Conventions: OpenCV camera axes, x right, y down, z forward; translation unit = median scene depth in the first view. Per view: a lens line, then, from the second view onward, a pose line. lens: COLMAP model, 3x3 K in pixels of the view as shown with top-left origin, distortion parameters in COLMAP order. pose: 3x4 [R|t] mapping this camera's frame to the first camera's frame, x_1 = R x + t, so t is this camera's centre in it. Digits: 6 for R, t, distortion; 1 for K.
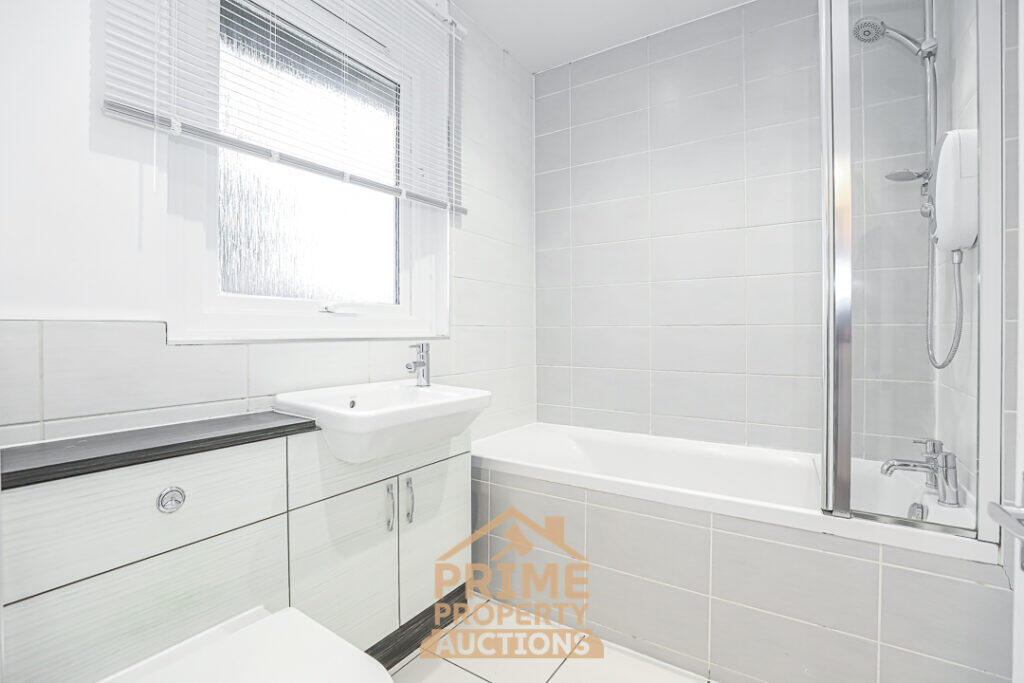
lens RADIAL K [[456.3, 0, 507.0], [0, 456.3, 340.3], [0, 0, 1]] dist [-0.021208, 0.000343]
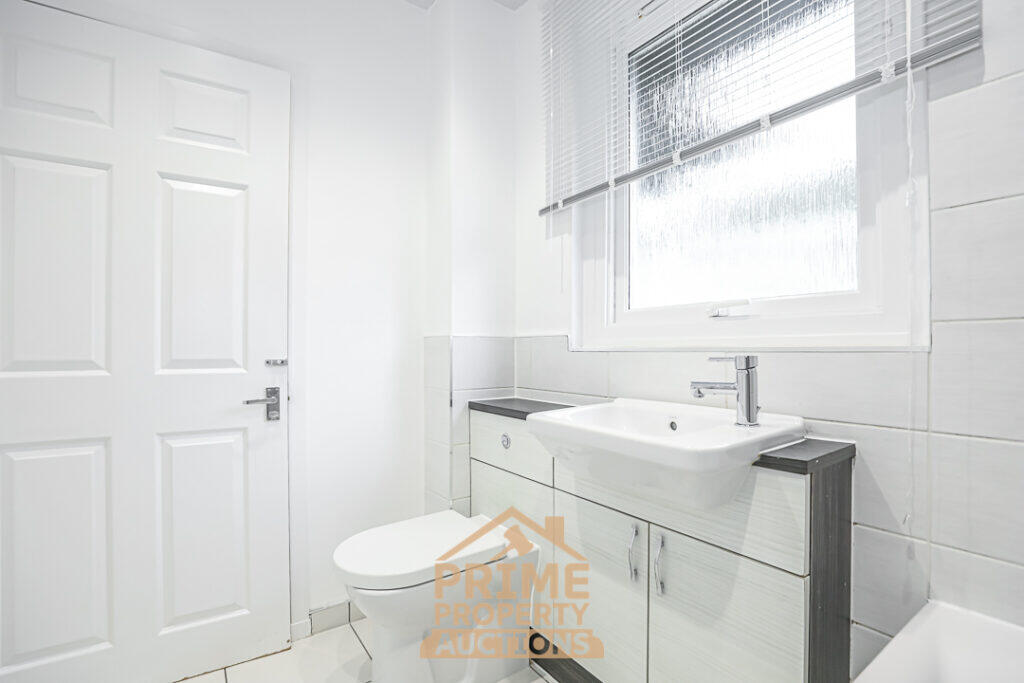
lens RADIAL K [[488.5, 0, 530.2], [0, 488.5, 341.8], [0, 0, 1]] dist [-0.025382, 0.001890]
pose [[-0.316498, -0.004963, -0.948580, 0.613257], [-0.008348, 0.999962, -0.002446, -0.011490], [0.948556, 0.007145, -0.316528, 1.050524]]
